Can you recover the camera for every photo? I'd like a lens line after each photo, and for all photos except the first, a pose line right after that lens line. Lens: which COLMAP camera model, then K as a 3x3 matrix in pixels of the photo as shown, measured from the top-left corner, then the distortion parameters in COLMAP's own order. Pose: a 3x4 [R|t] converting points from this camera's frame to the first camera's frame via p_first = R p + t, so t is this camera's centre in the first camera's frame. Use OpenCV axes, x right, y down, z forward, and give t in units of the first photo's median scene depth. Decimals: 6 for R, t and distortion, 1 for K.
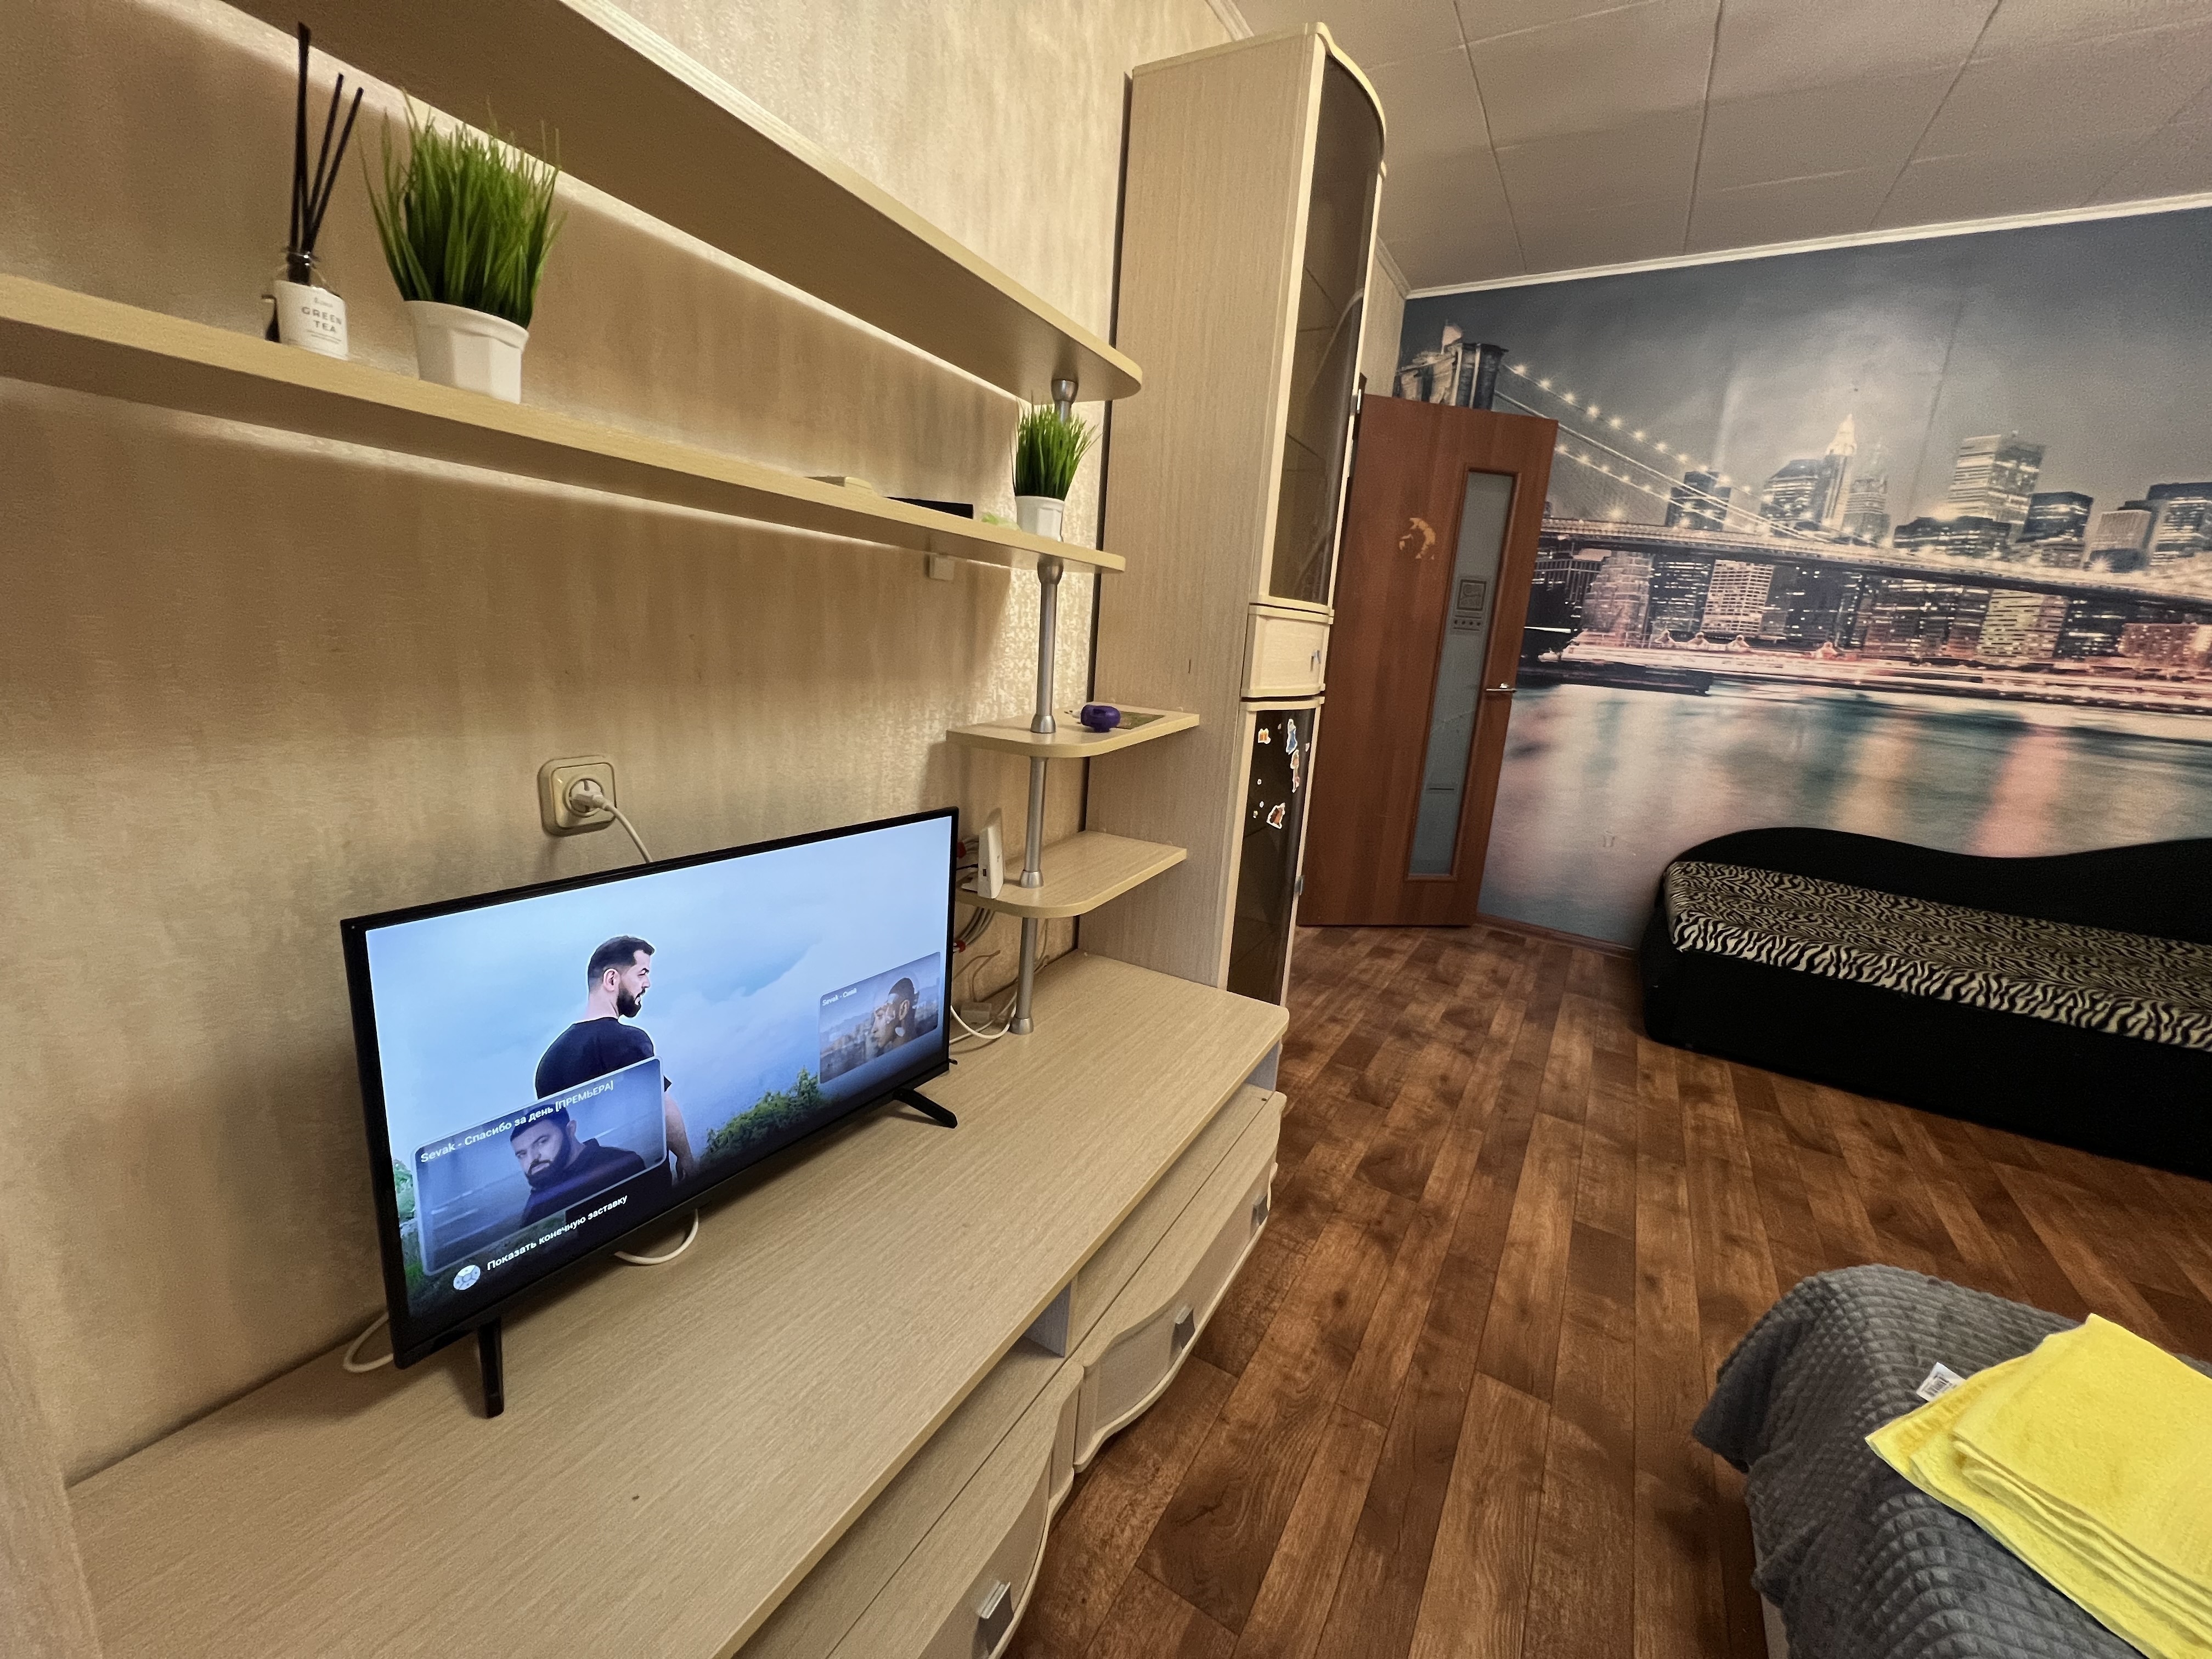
lens RADIAL K [[879.6, 0, 1101.7], [0, 879.6, 827.4], [0, 0, 1]] dist [-0.007169, 0.000131]
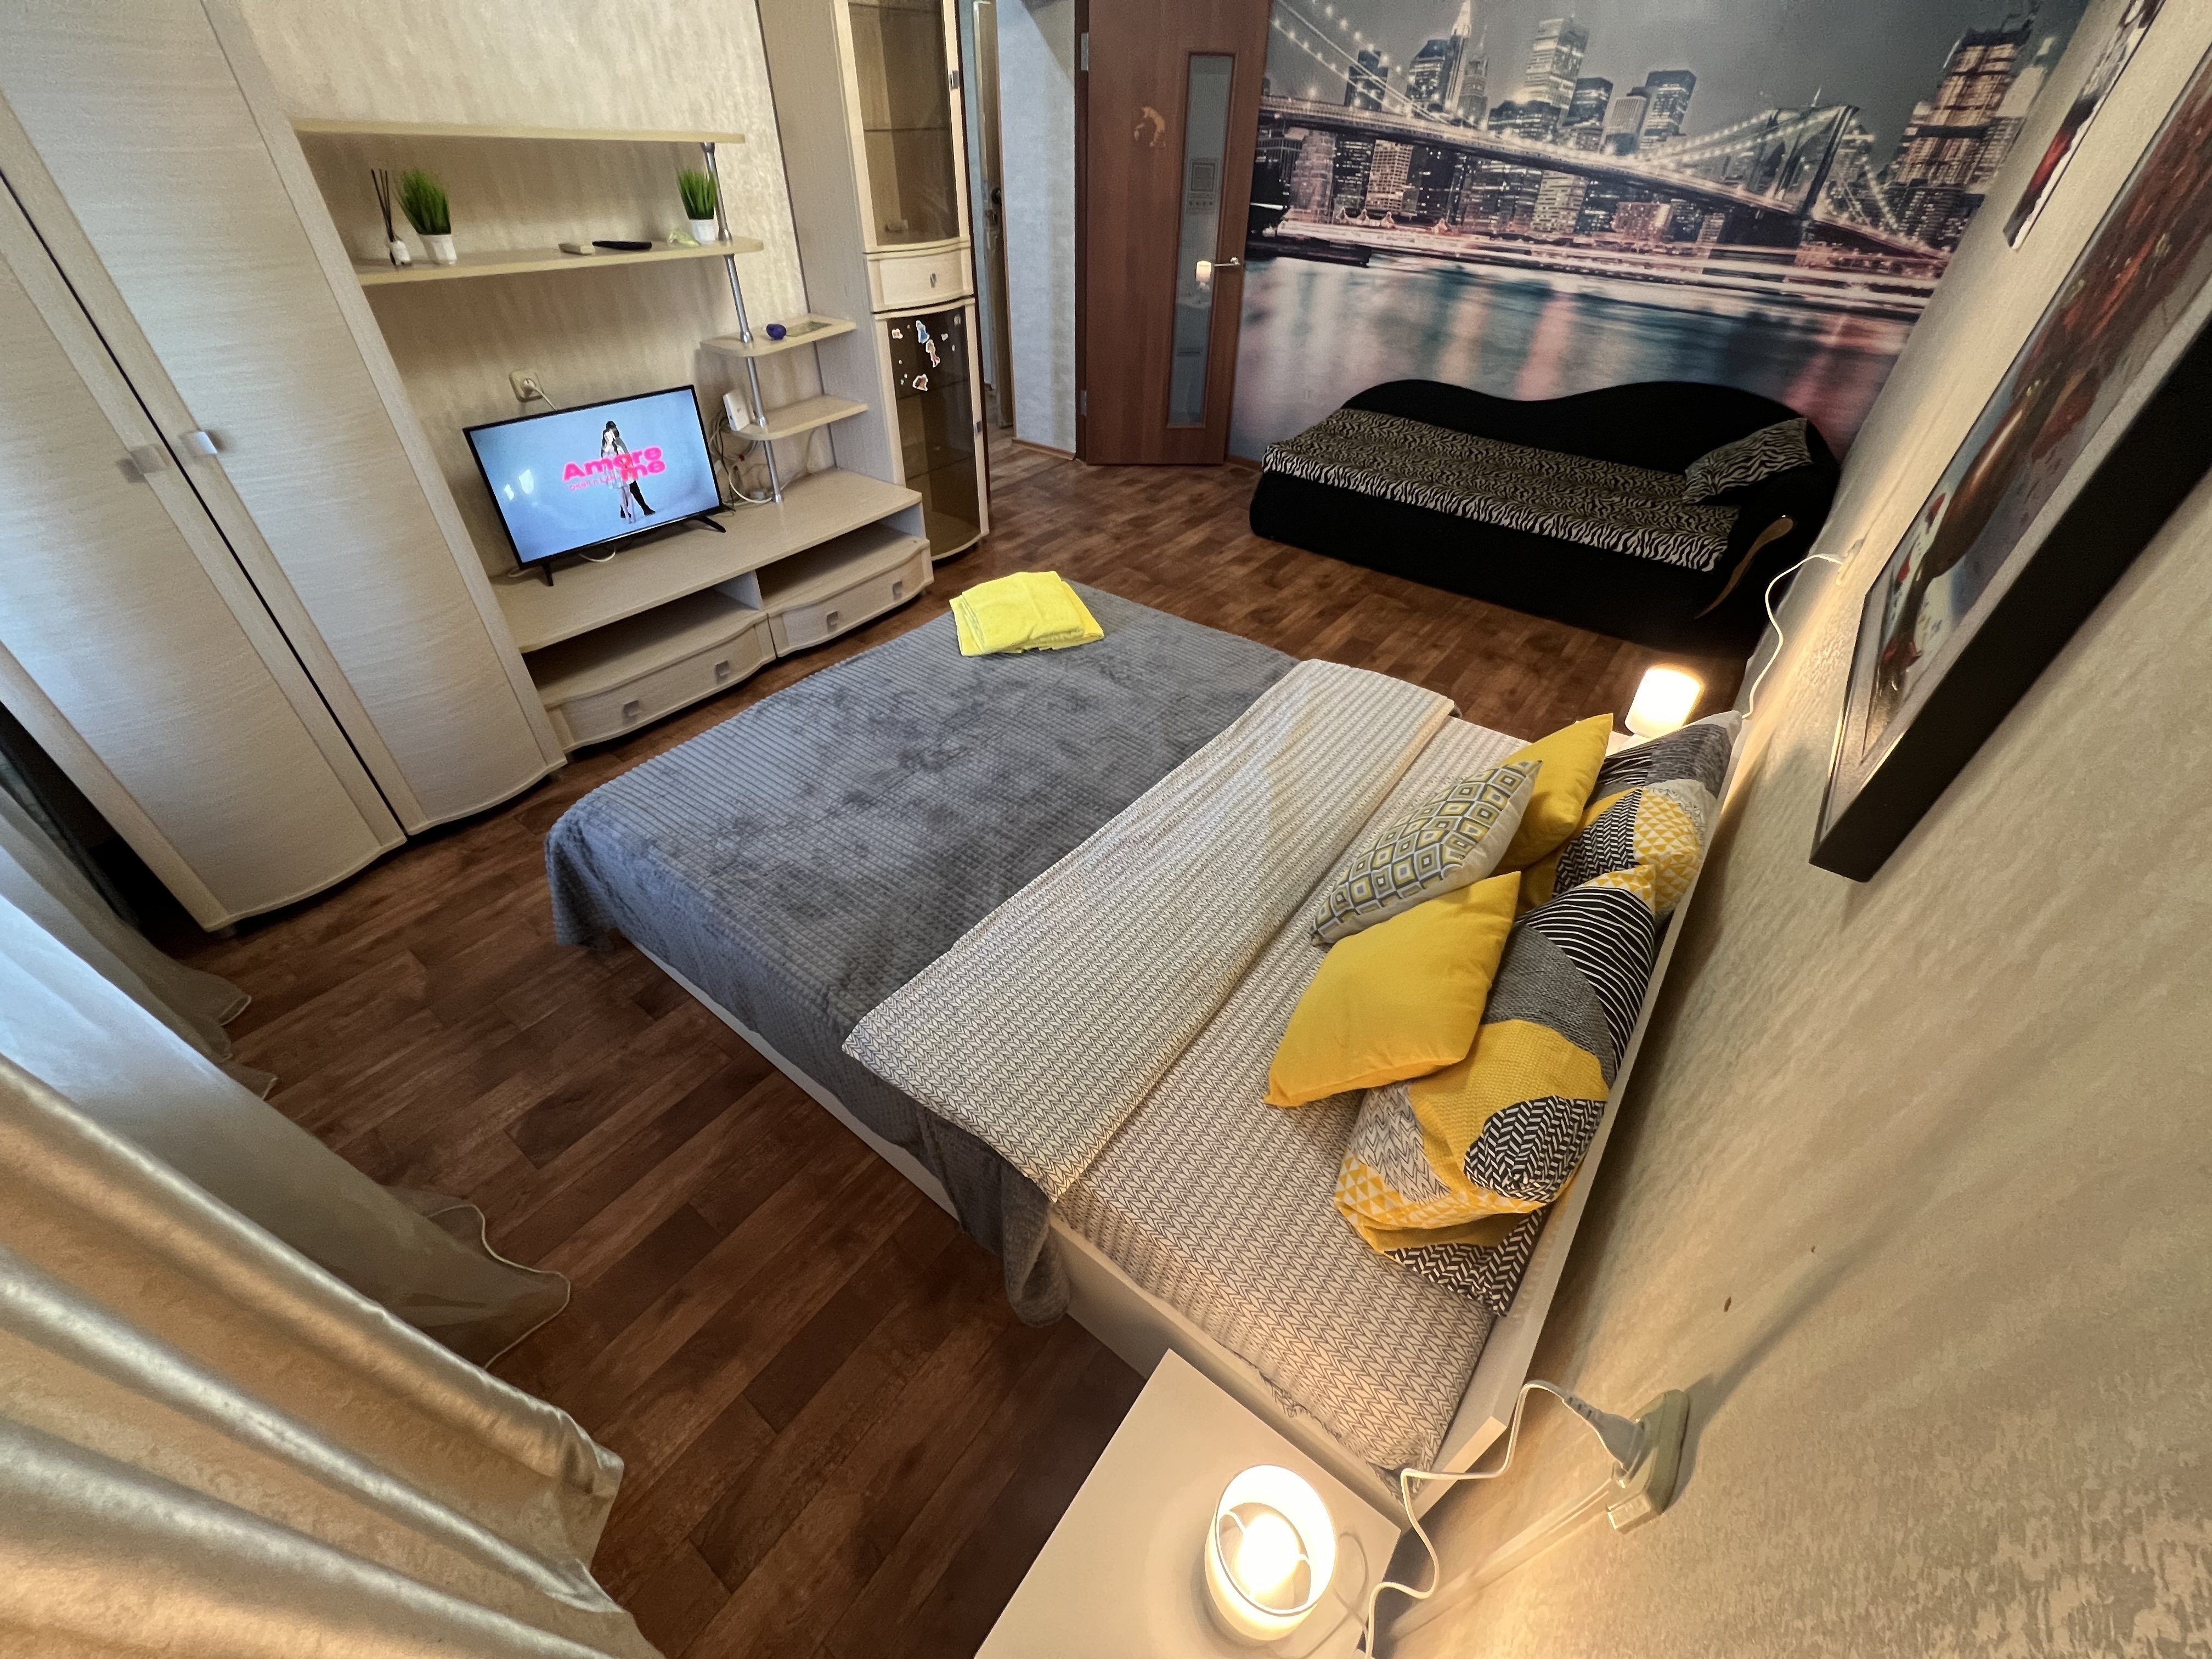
lens RADIAL K [[879.6, 0, 1111.6], [0, 879.6, 833.3], [0, 0, 1]] dist [-0.007169, 0.000131]
pose [[0.993563, 0.031459, -0.108826, 0.533982], [0.021014, 0.892812, 0.449940, 0.006836], [0.111316, -0.449330, 0.886404, -0.632365]]
